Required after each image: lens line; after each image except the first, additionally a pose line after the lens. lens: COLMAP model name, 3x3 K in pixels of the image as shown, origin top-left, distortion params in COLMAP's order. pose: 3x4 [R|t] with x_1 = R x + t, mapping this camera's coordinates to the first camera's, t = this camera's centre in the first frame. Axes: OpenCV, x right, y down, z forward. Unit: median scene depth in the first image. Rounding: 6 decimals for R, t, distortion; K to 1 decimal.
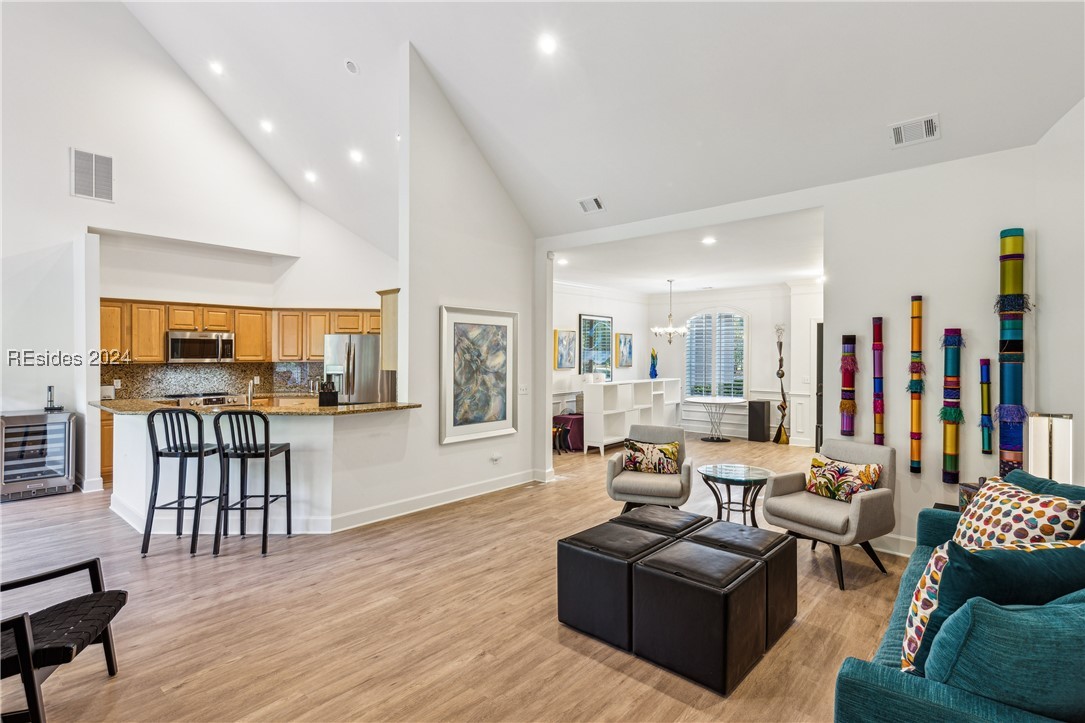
lens RADIAL K [[542.8, 0, 547.2], [0, 542.8, 356.1], [0, 0, 1]] dist [0.012606, -0.002033]
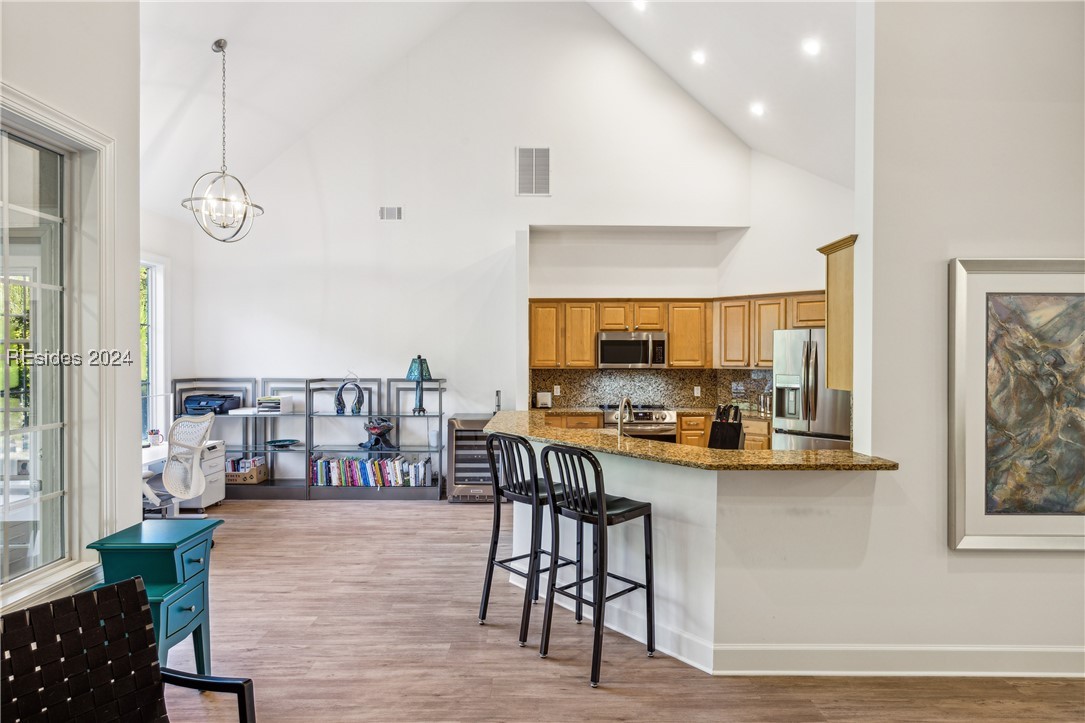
lens RADIAL K [[608.8, 0, 542.3], [0, 608.8, 355.2], [0, 0, 1]] dist [0.015462, -0.002824]
pose [[0.656959, -0.002334, -0.753923, -0.023694], [-0.001922, 0.999987, -0.004771, -0.004729], [0.753924, 0.004584, 0.656946, 0.352524]]
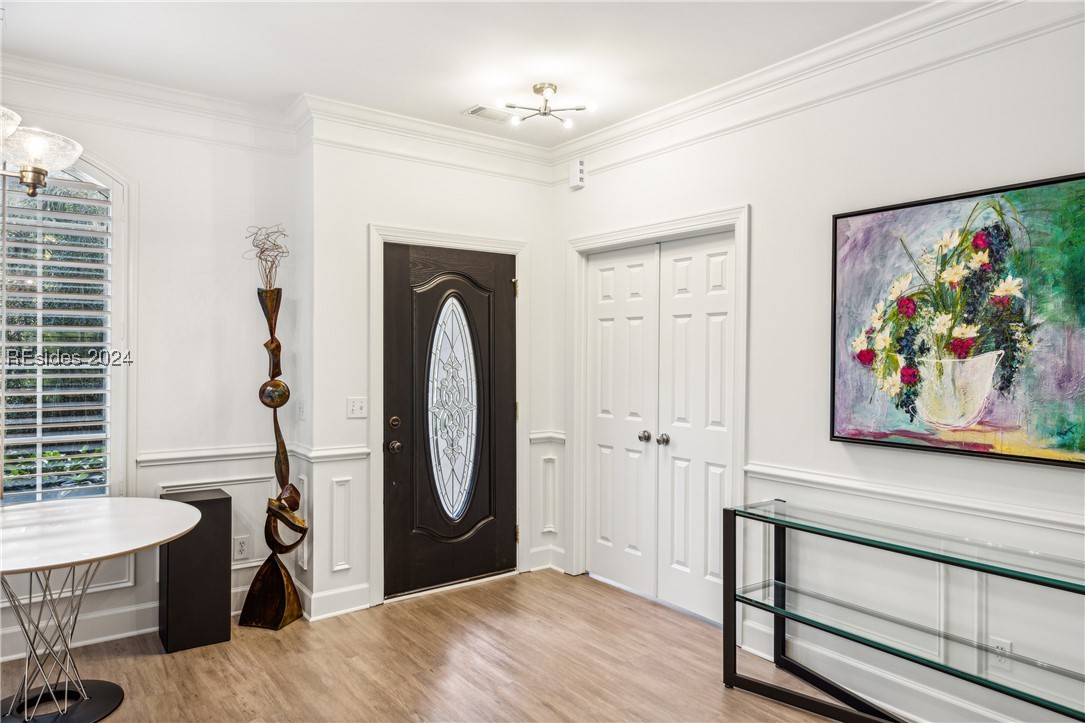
lens RADIAL K [[717.6, 0, 545.6], [0, 717.6, 352.6], [0, 0, 1]] dist [0.008077, 0.002183]
pose [[0.223857, -0.001077, 0.974621, 0.112348], [-0.002521, 0.999995, 0.001684, 0.013691], [-0.974619, -0.002834, 0.223854, 1.215722]]
